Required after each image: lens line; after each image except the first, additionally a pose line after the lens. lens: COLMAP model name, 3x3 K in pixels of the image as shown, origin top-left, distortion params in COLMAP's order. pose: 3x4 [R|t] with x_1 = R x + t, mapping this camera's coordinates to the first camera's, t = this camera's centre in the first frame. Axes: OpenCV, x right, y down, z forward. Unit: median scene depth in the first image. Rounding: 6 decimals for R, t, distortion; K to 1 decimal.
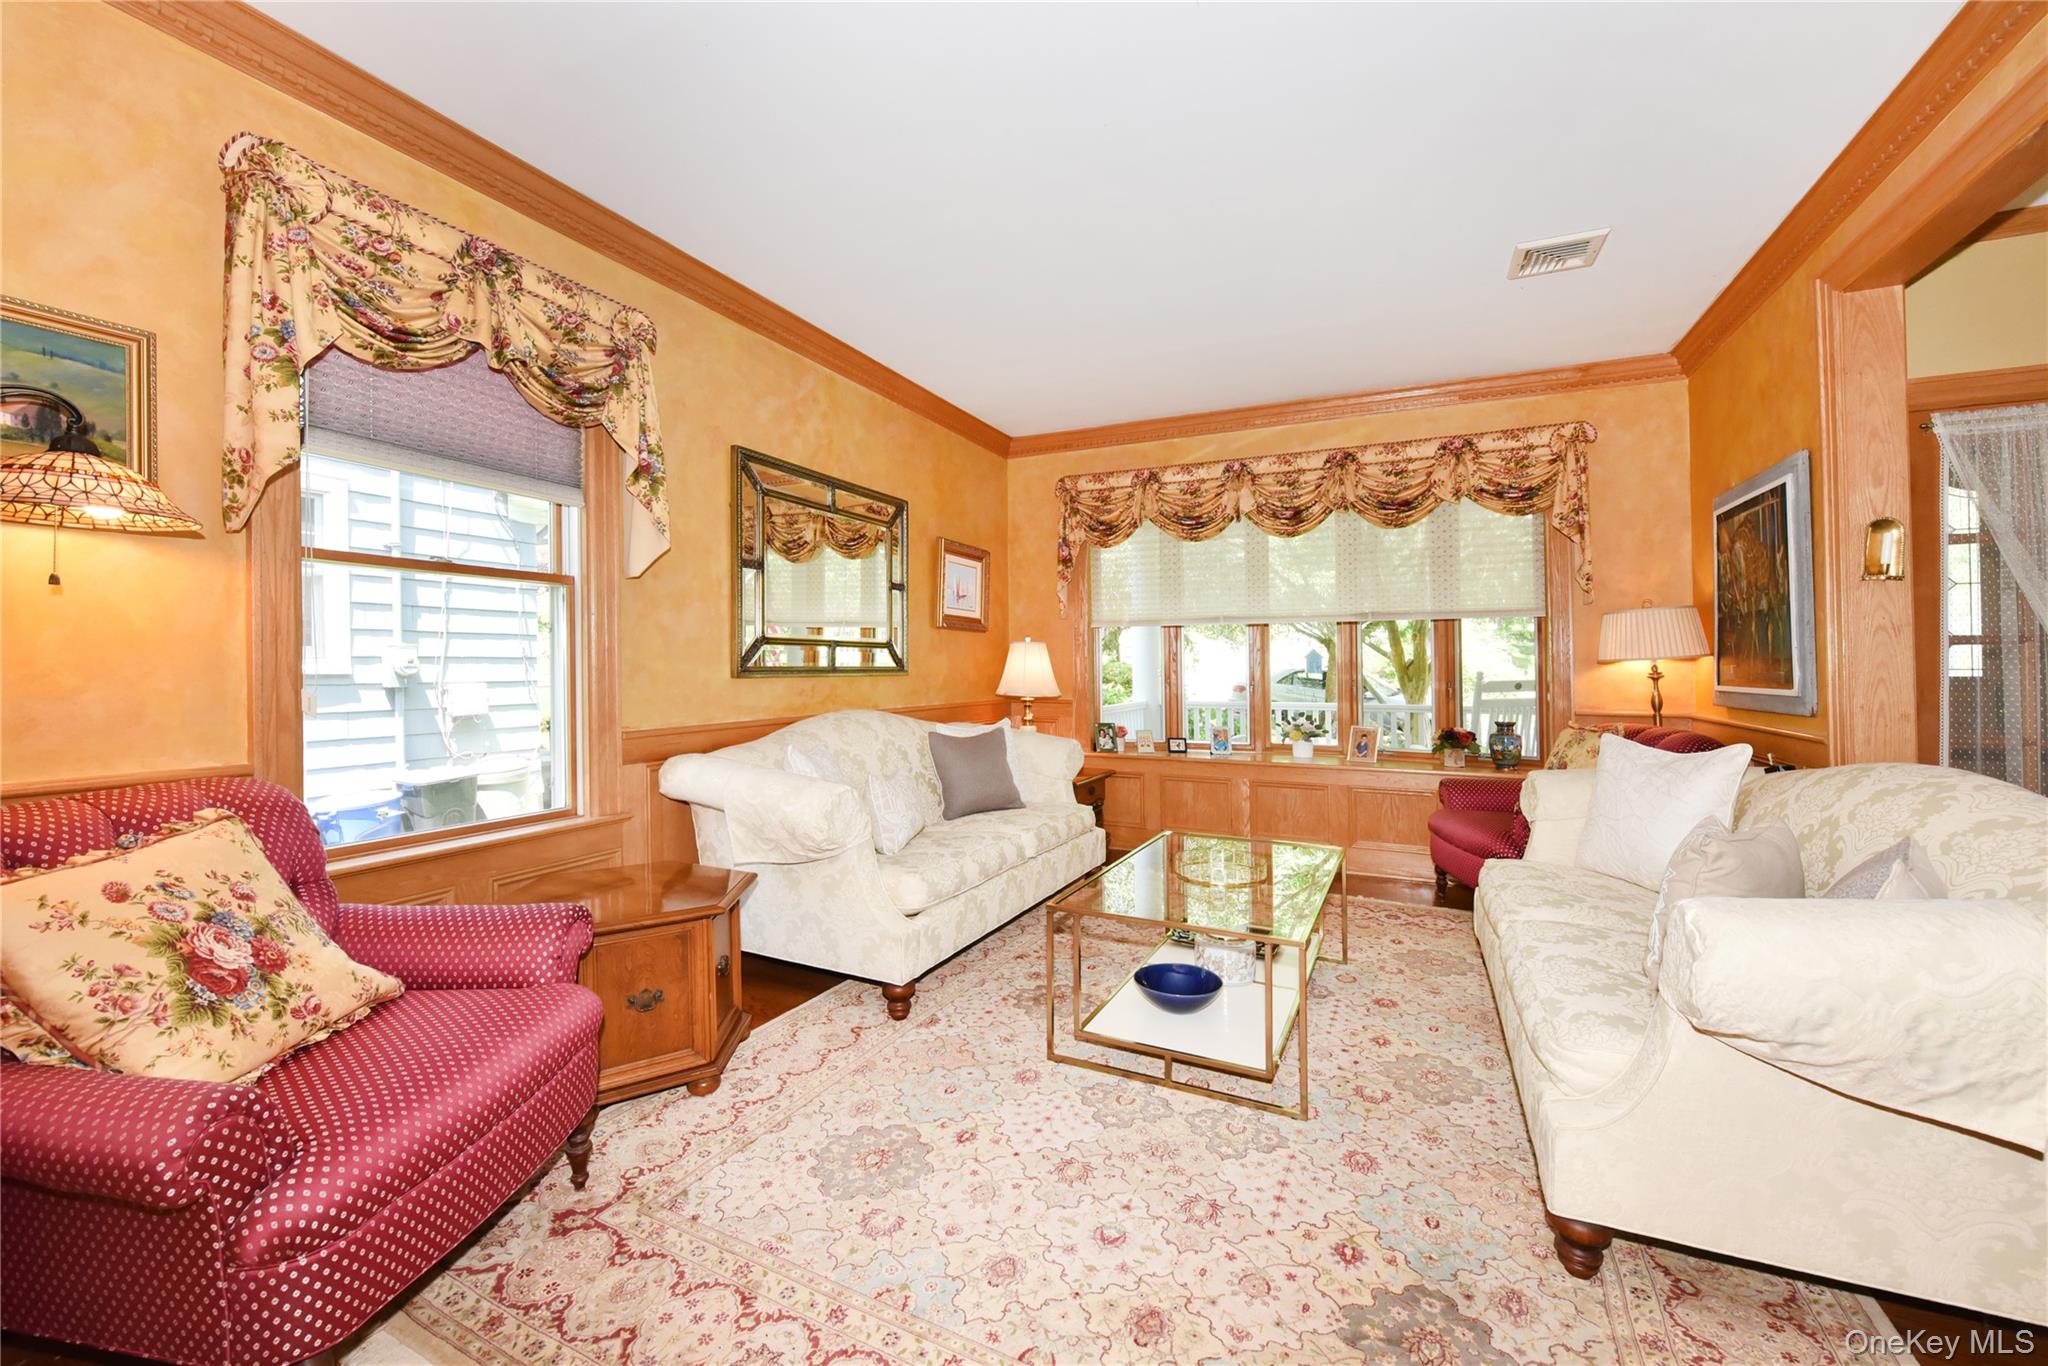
lens RADIAL K [[825.2, 0, 1019.2], [0, 825.2, 663.1], [0, 0, 1]] dist [-0.010127, -0.000204]
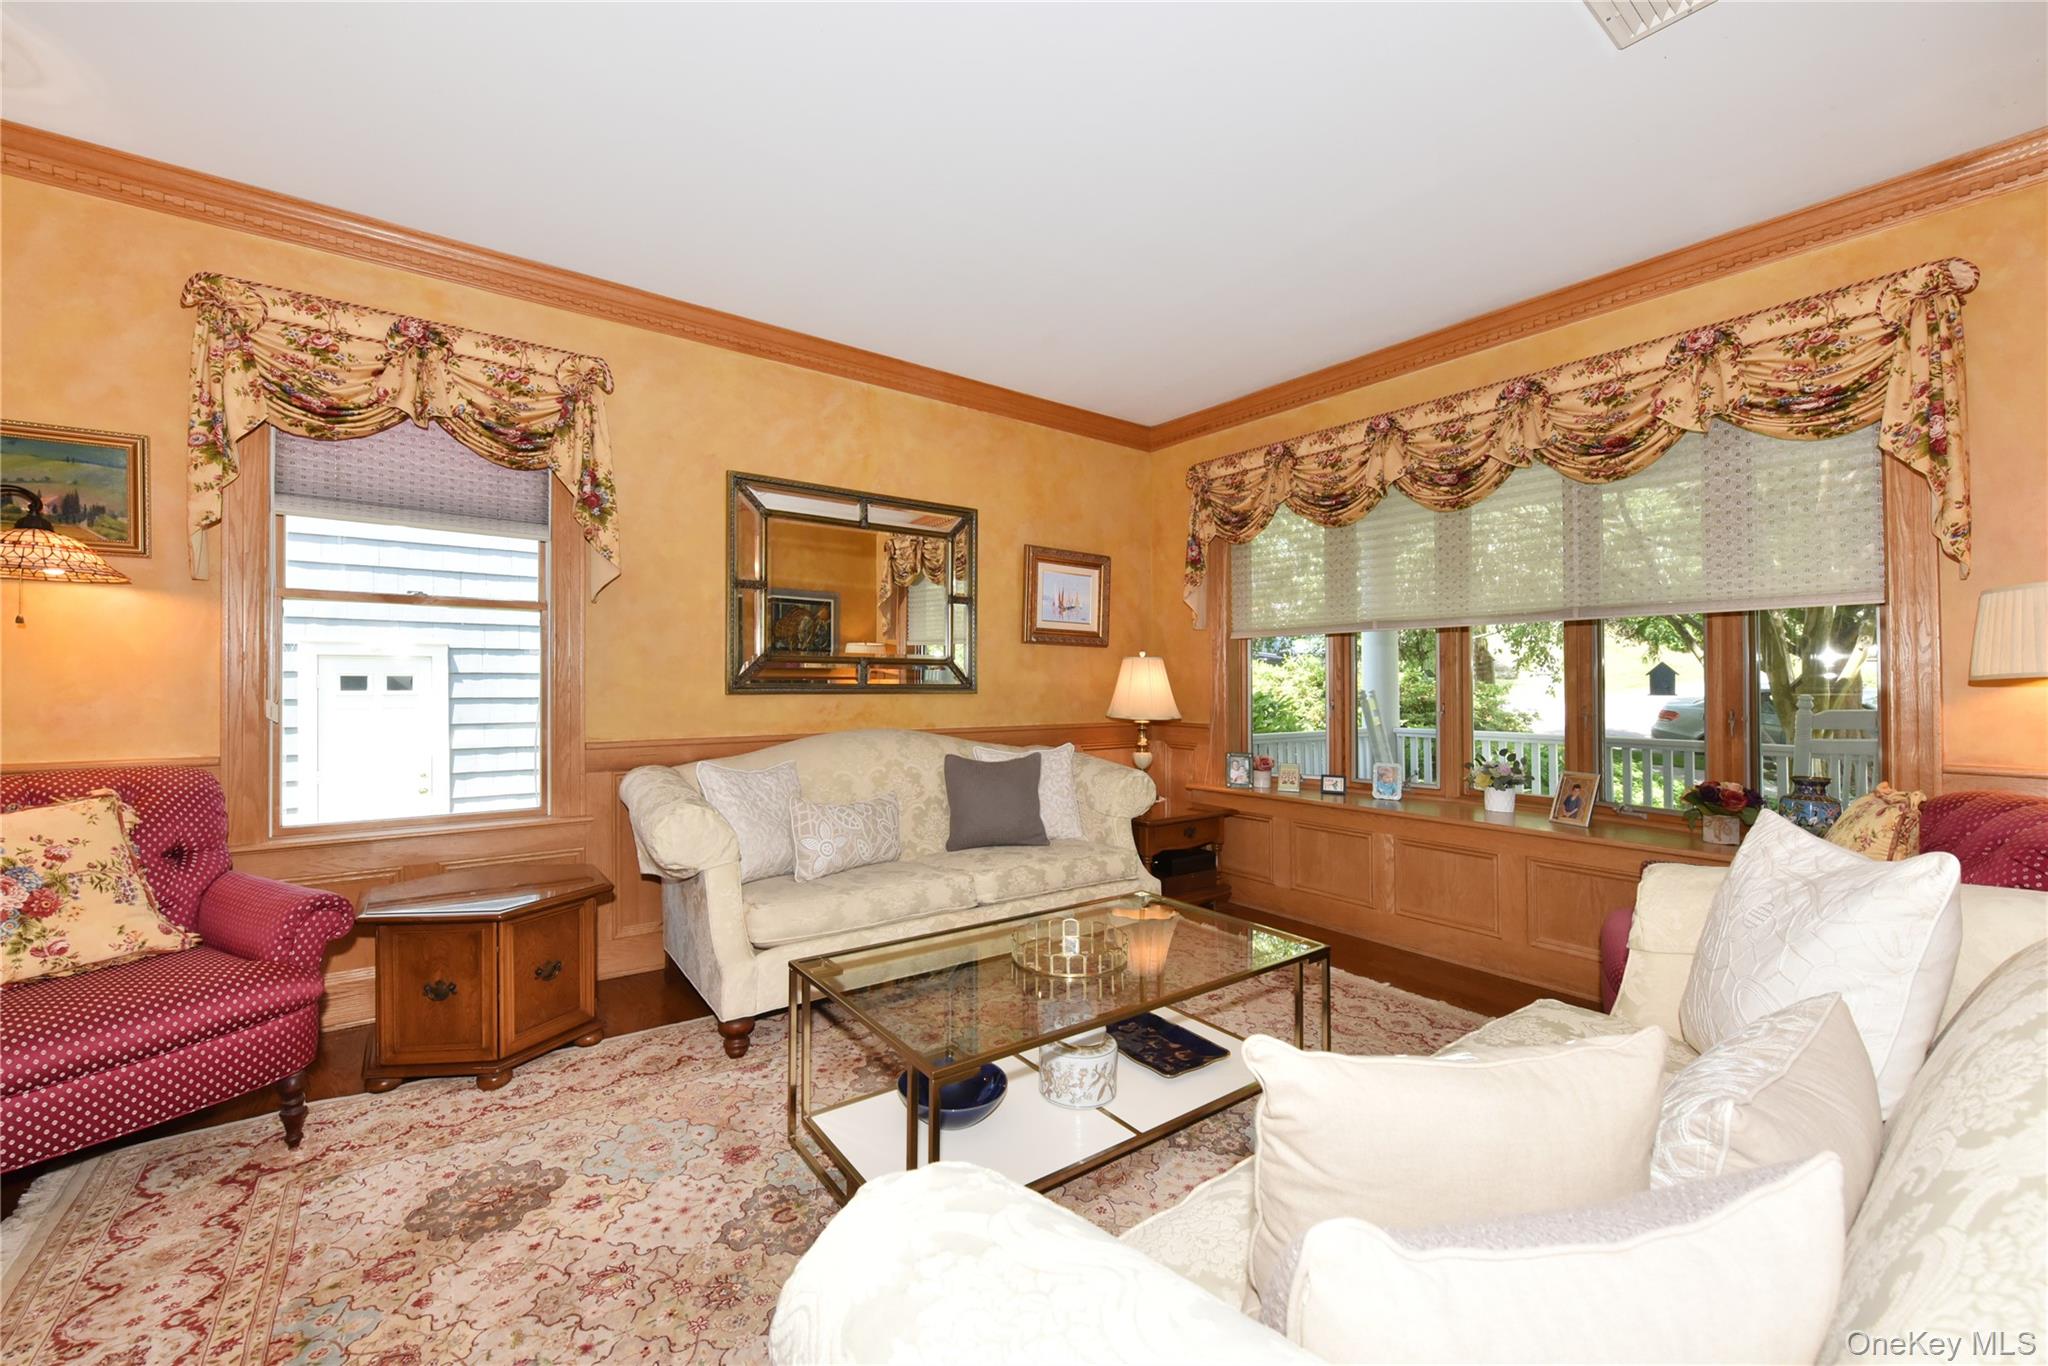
lens RADIAL K [[820.3, 0, 1024.0], [0, 820.3, 683.0], [0, 0, 1]] dist [-0.012651, -0.000007]
pose [[0.889174, 0.001204, -0.457567, 0.382815], [-0.000846, 0.999999, 0.000989, 0.001699], [0.457568, -0.000492, 0.889174, 0.211655]]
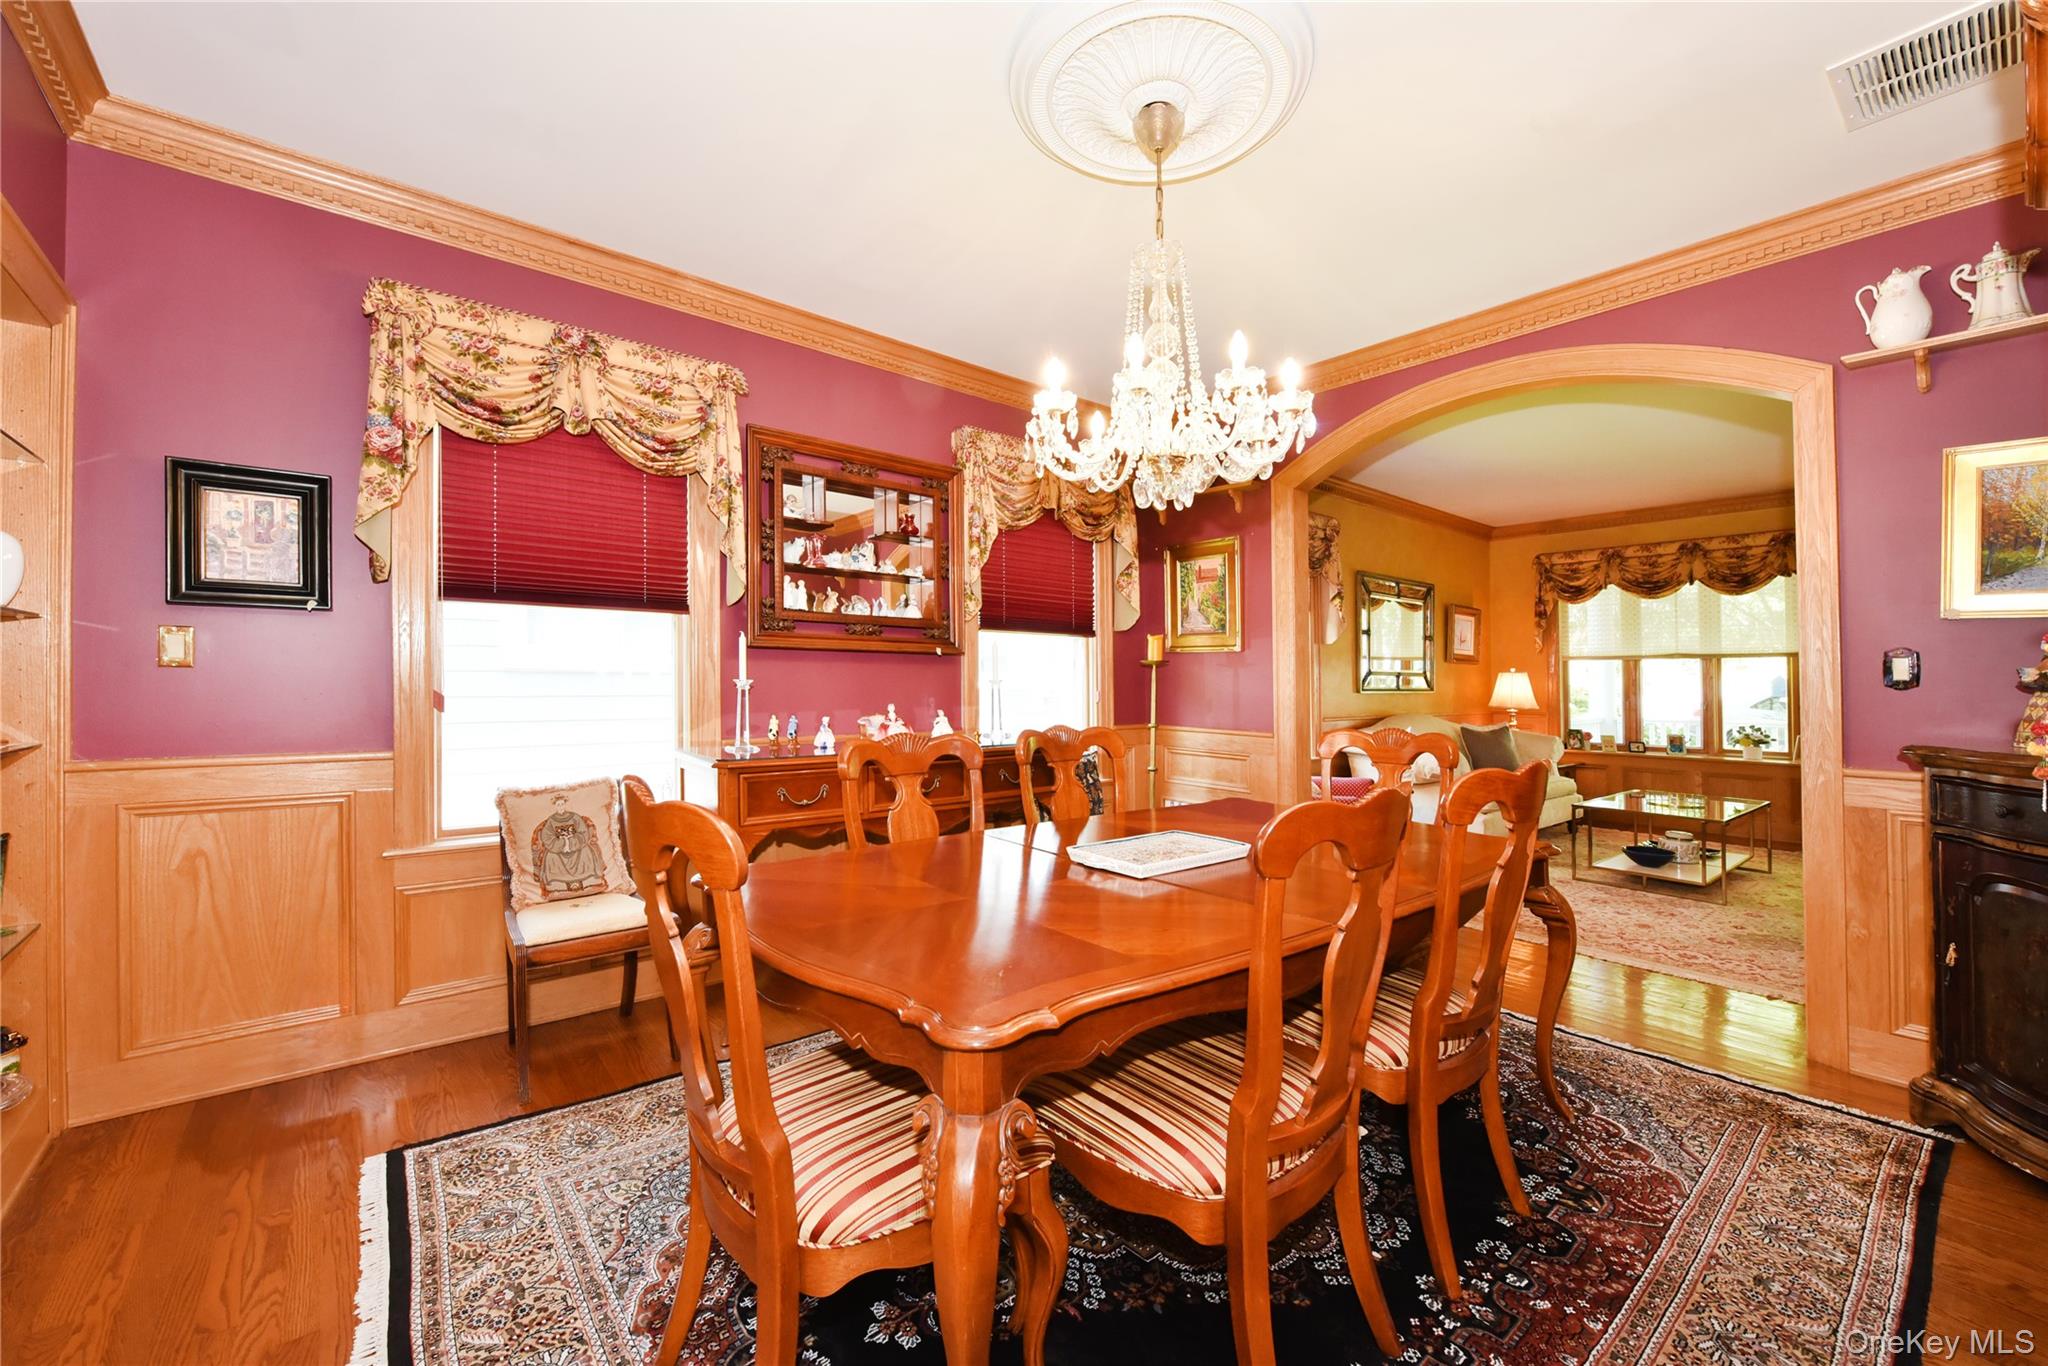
lens RADIAL K [[828.8, 0, 1082.6], [0, 828.8, 674.1], [0, 0, 1]] dist [0.037171, -0.000031]
pose [[0.928704, 0.003566, -0.370805, -0.188037], [-0.006549, 0.999956, -0.006787, -0.008112], [0.370764, 0.008731, 0.928686, -0.836461]]
